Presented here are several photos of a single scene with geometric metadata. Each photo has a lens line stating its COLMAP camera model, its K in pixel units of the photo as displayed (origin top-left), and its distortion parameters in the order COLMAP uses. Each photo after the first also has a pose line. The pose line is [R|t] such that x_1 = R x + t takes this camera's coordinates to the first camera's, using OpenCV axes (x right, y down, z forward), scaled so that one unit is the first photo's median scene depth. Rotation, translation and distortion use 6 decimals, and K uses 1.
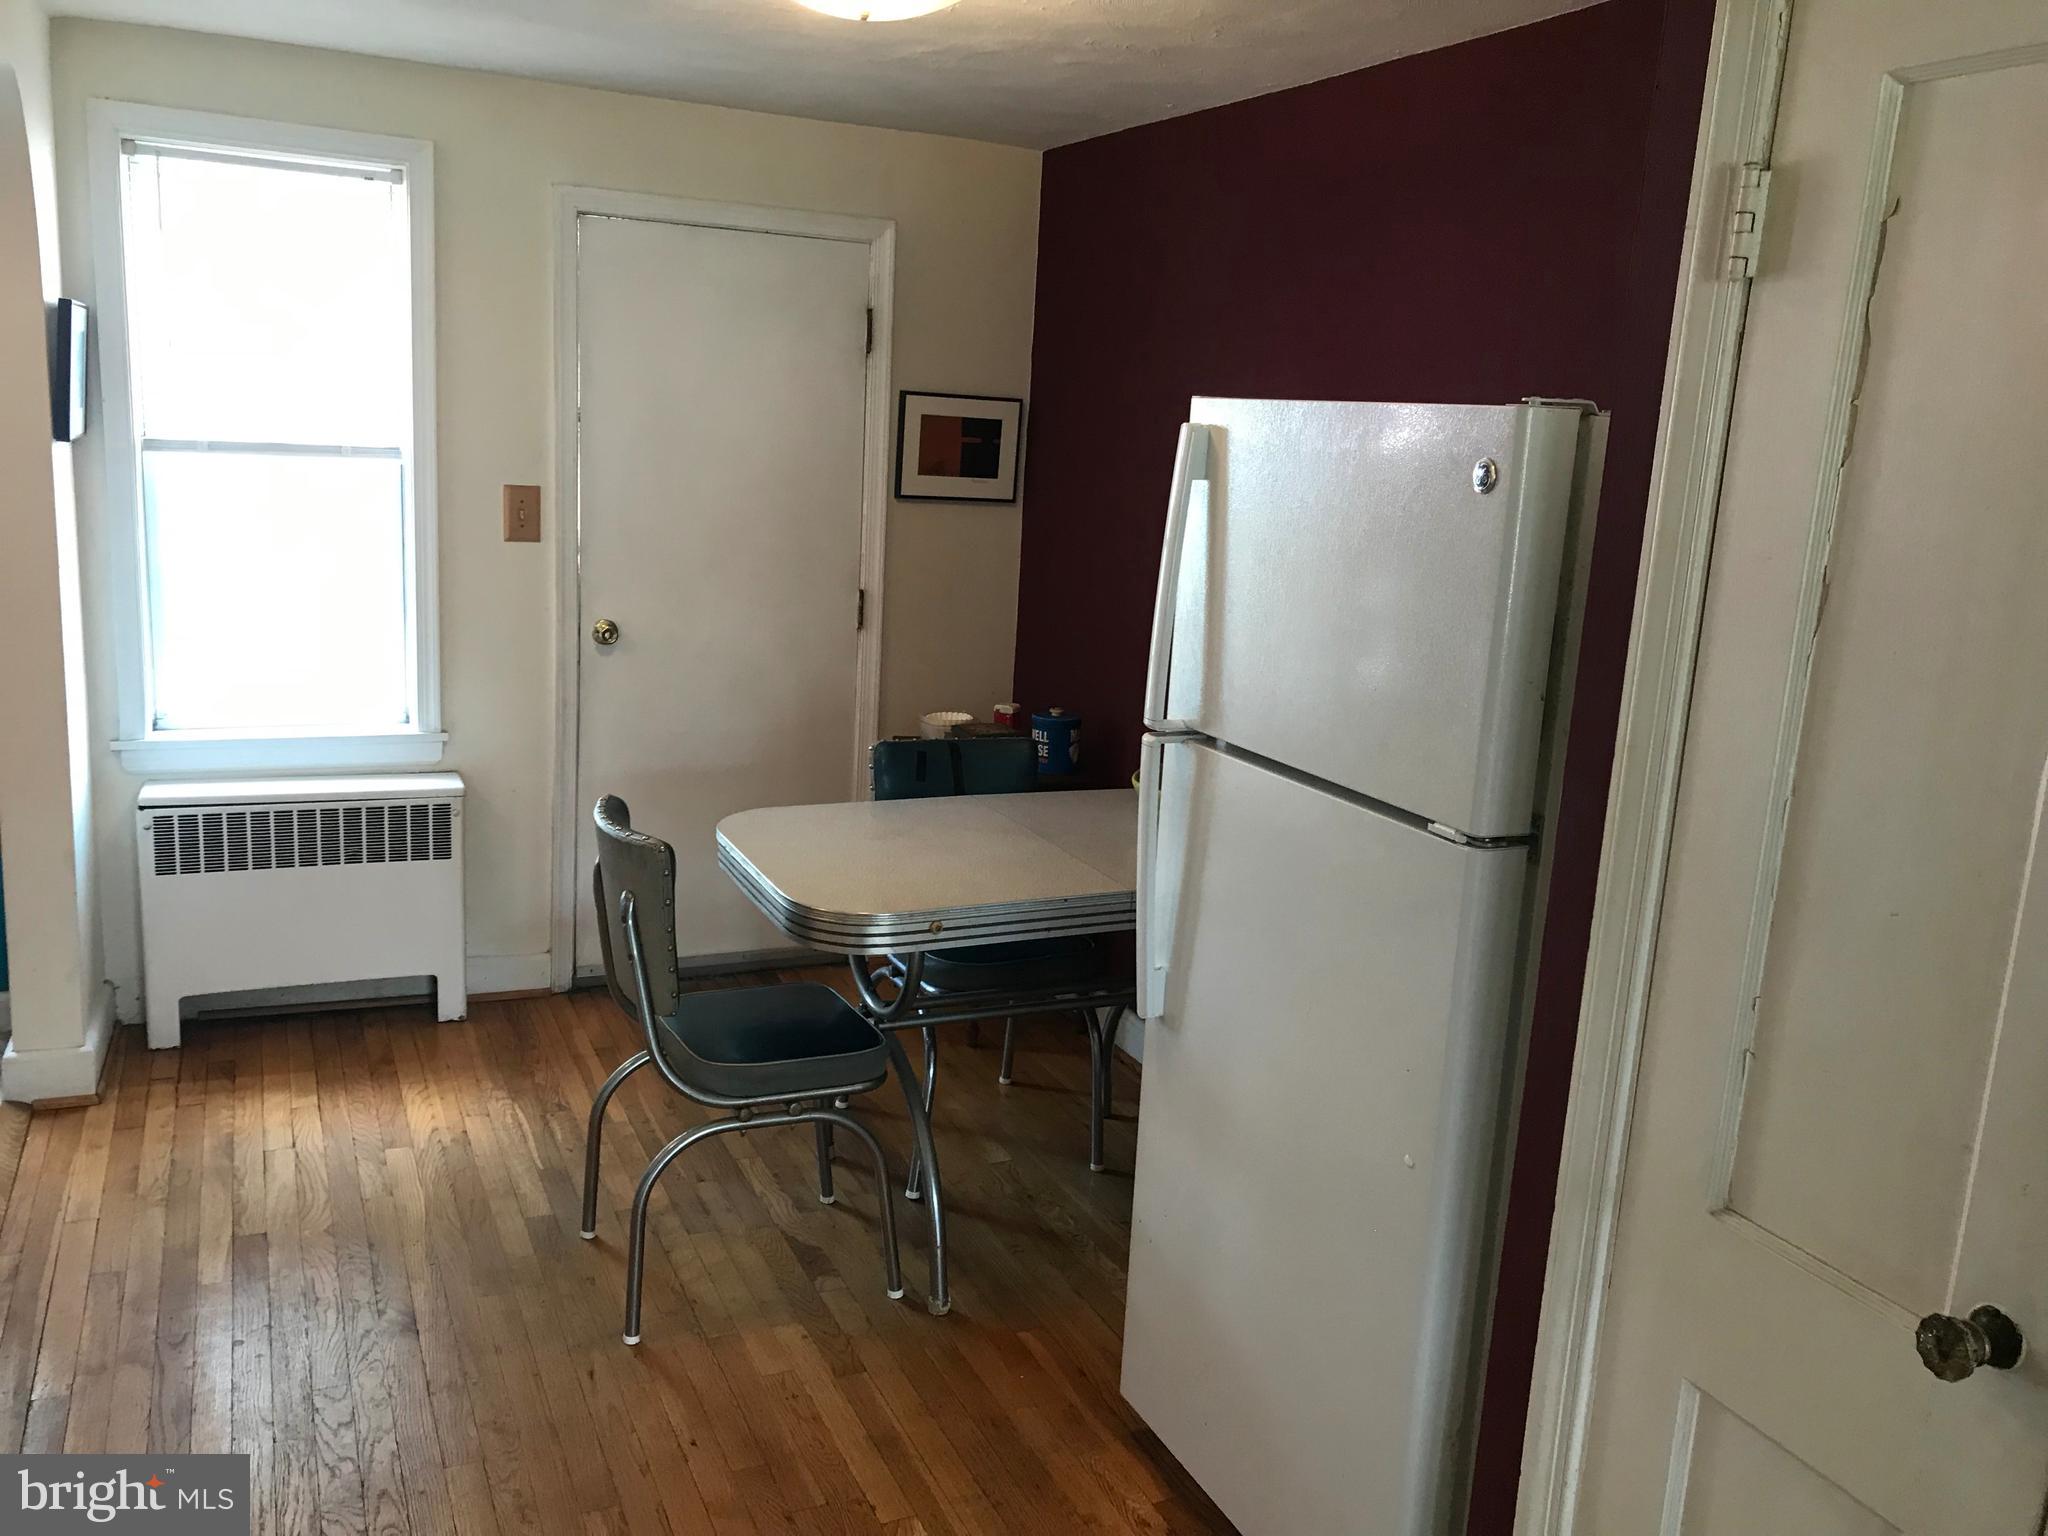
lens RADIAL K [[1683.1, 0, 1024.0], [0, 1683.1, 768.0], [0, 0, 1]] dist [0.010397, 0.006472]
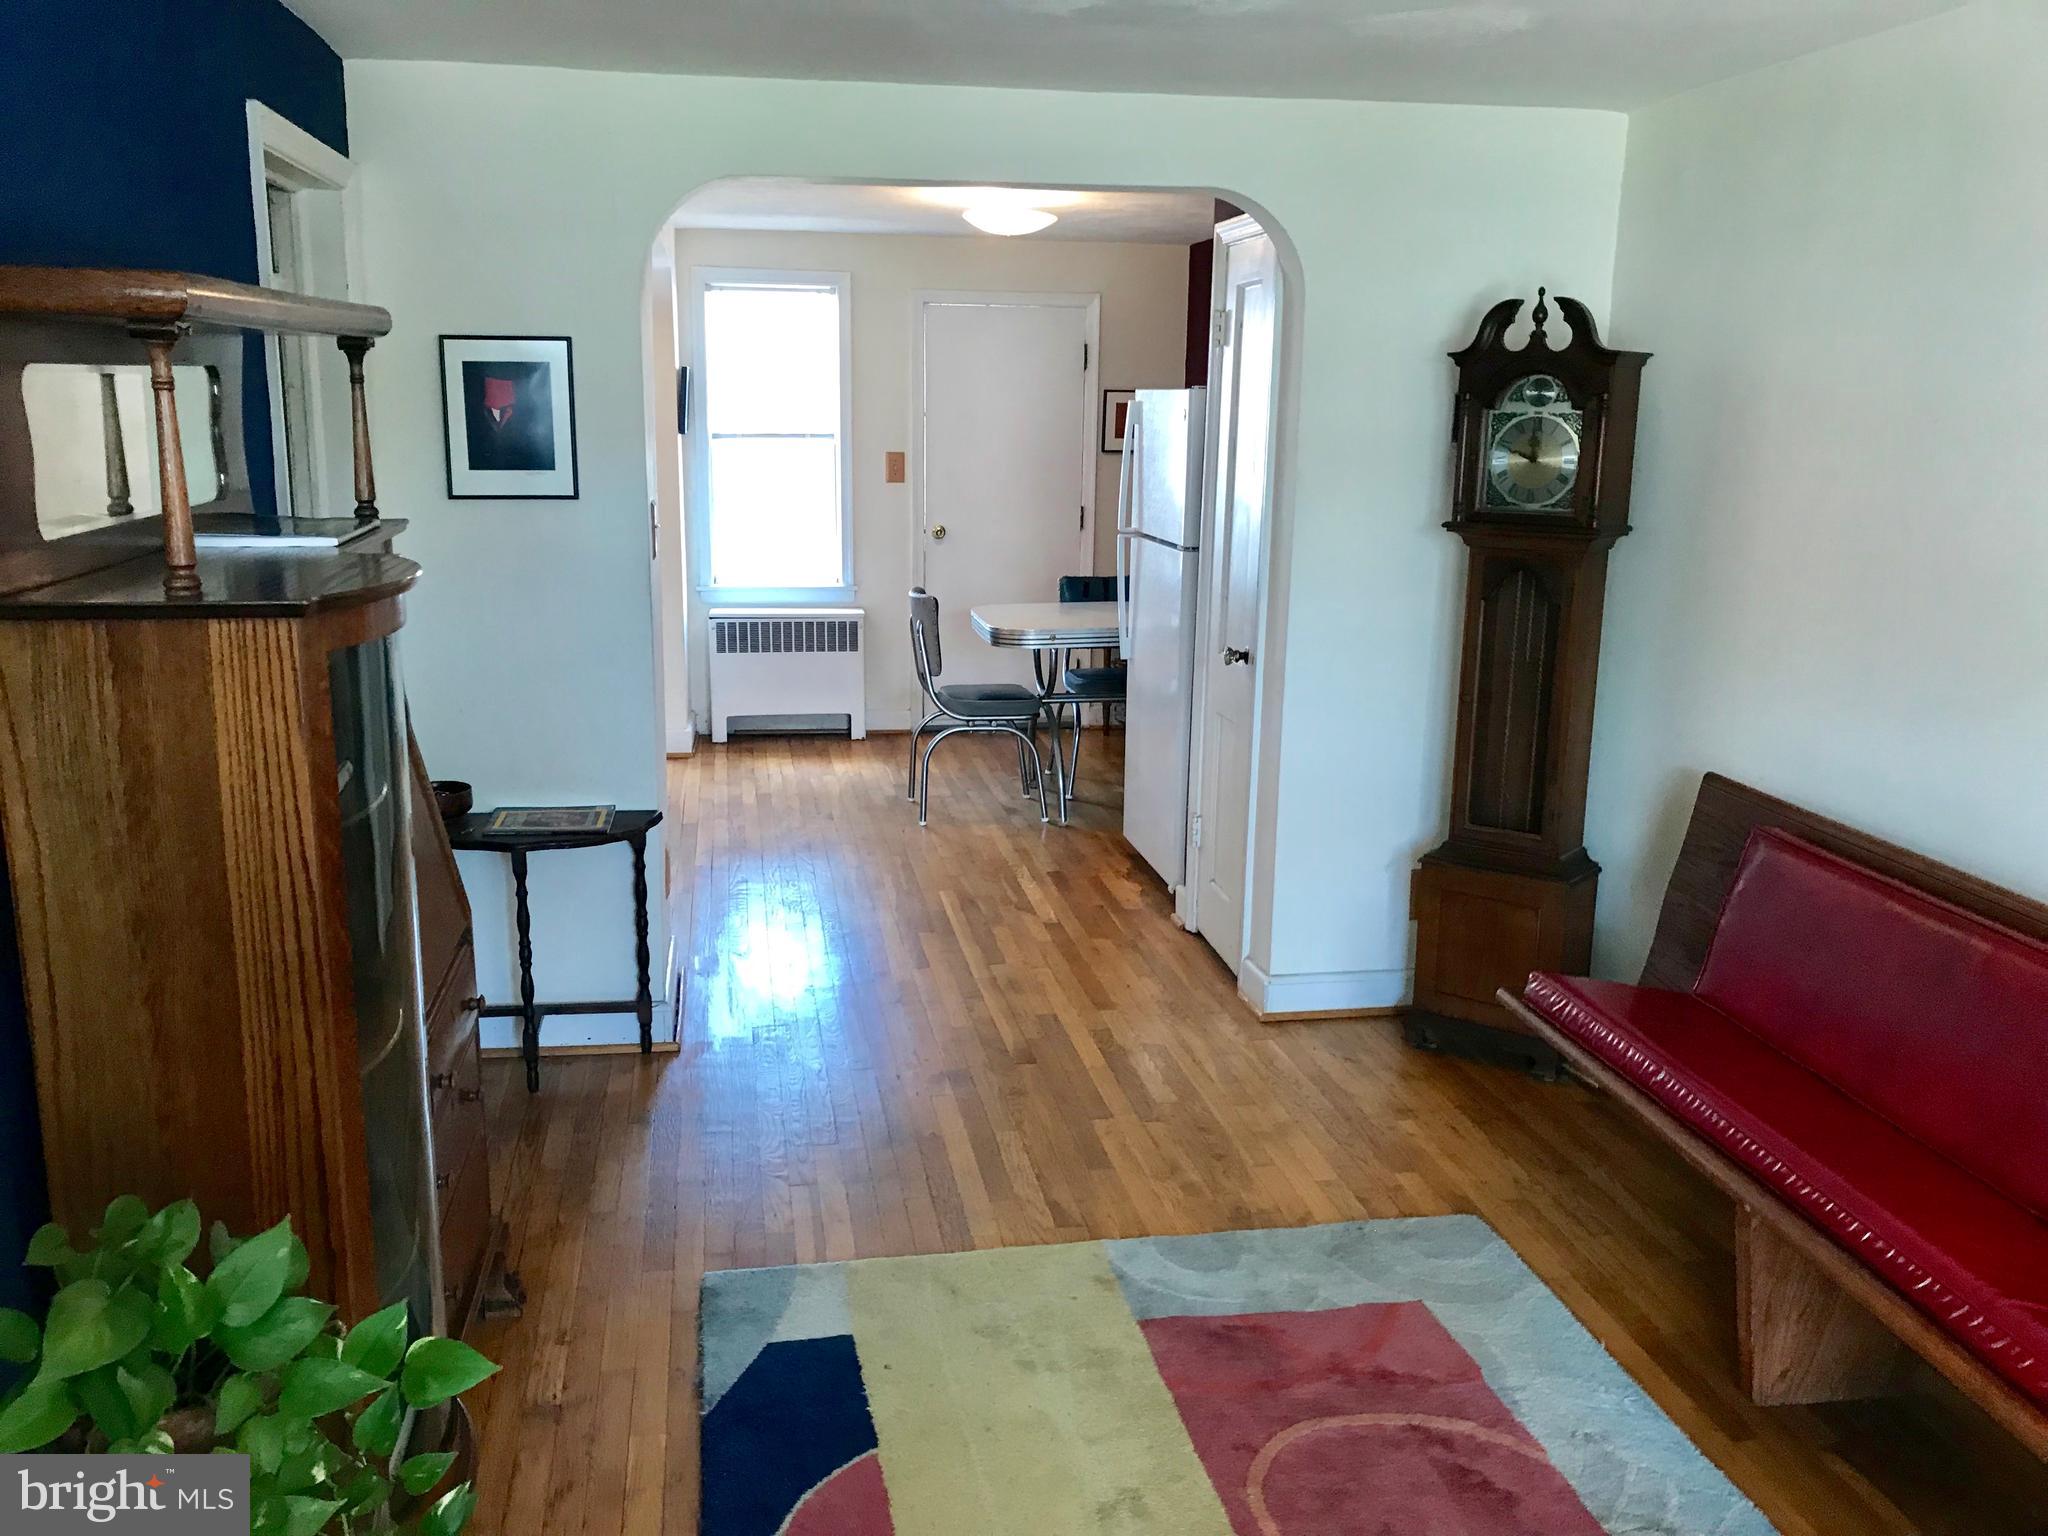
lens RADIAL K [[1669.4, 0, 1024.0], [0, 1669.4, 768.0], [0, 0, 1]] dist [0.126482, 0.000692]
pose [[0.967558, 0.010510, -0.252430, 0.337993], [-0.009888, 0.999944, 0.003735, 0.187878], [0.252455, -0.001118, 0.967608, -0.824378]]
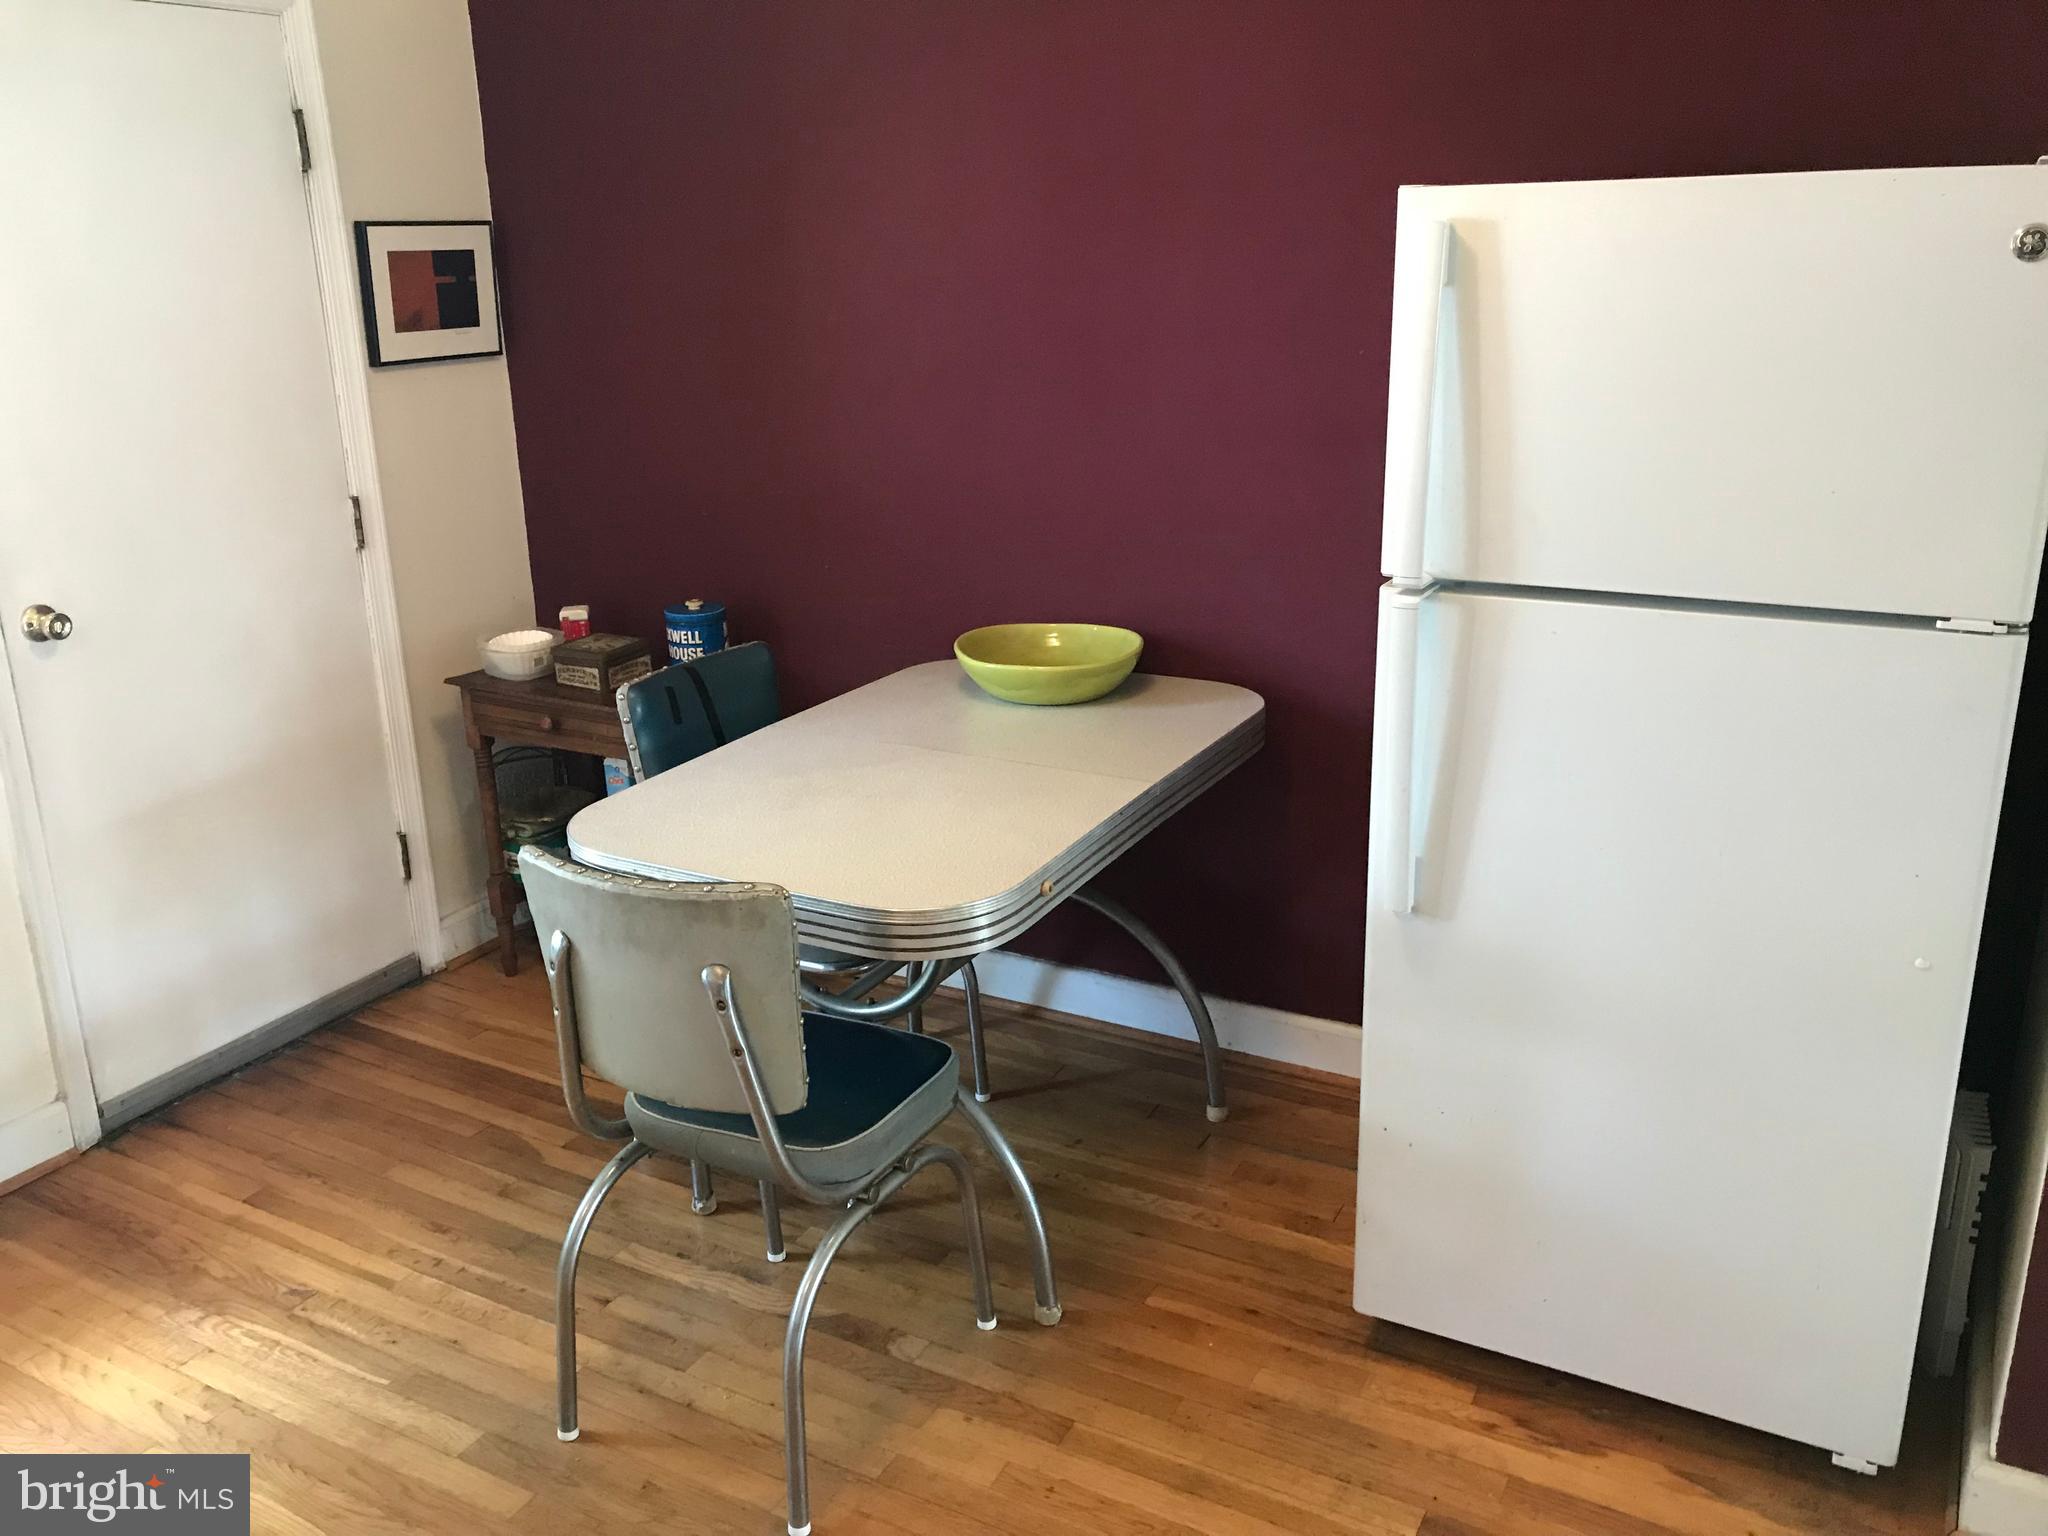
lens RADIAL K [[1683.1, 0, 1024.0], [0, 1683.1, 768.0], [0, 0, 1]] dist [0.010397, 0.006472]
pose [[0.799721, -0.254574, 0.543726, -0.350695], [0.190058, 0.966421, 0.172941, -0.073987], [-0.569494, -0.034966, 0.821251, 0.248342]]
